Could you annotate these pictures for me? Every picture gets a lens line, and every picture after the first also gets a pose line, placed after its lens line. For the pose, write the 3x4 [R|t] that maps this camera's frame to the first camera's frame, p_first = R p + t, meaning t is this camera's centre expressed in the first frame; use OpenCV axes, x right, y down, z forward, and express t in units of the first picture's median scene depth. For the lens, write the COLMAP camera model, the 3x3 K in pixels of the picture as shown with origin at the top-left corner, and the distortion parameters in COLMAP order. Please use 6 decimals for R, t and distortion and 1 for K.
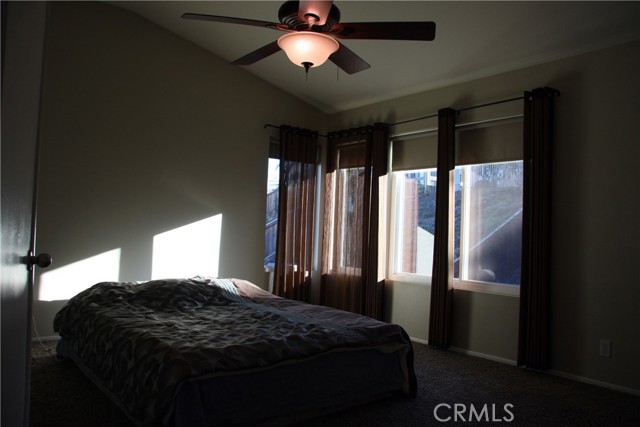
lens RADIAL K [[494.0, 0, 321.9], [0, 494.0, 218.0], [0, 0, 1]] dist [-0.179603, 0.110110]
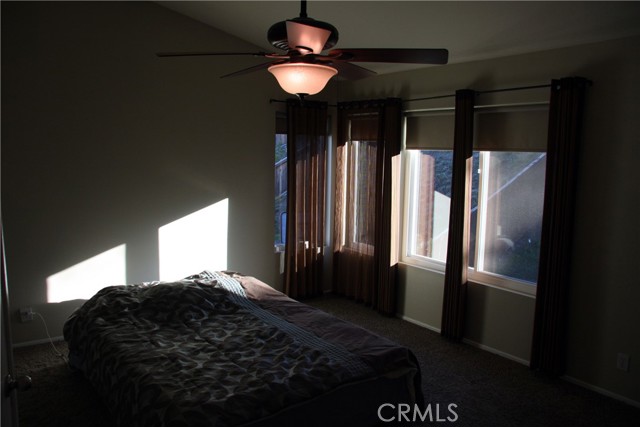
lens RADIAL K [[497.0, 0, 320.0], [0, 497.0, 213.5], [0, 0, 1]] dist [-0.182280, 0.130311]
pose [[0.998798, -0.013850, -0.047013, 0.025933], [0.021067, 0.987427, 0.156665, -0.152425], [0.044252, -0.157468, 0.986532, 0.053492]]
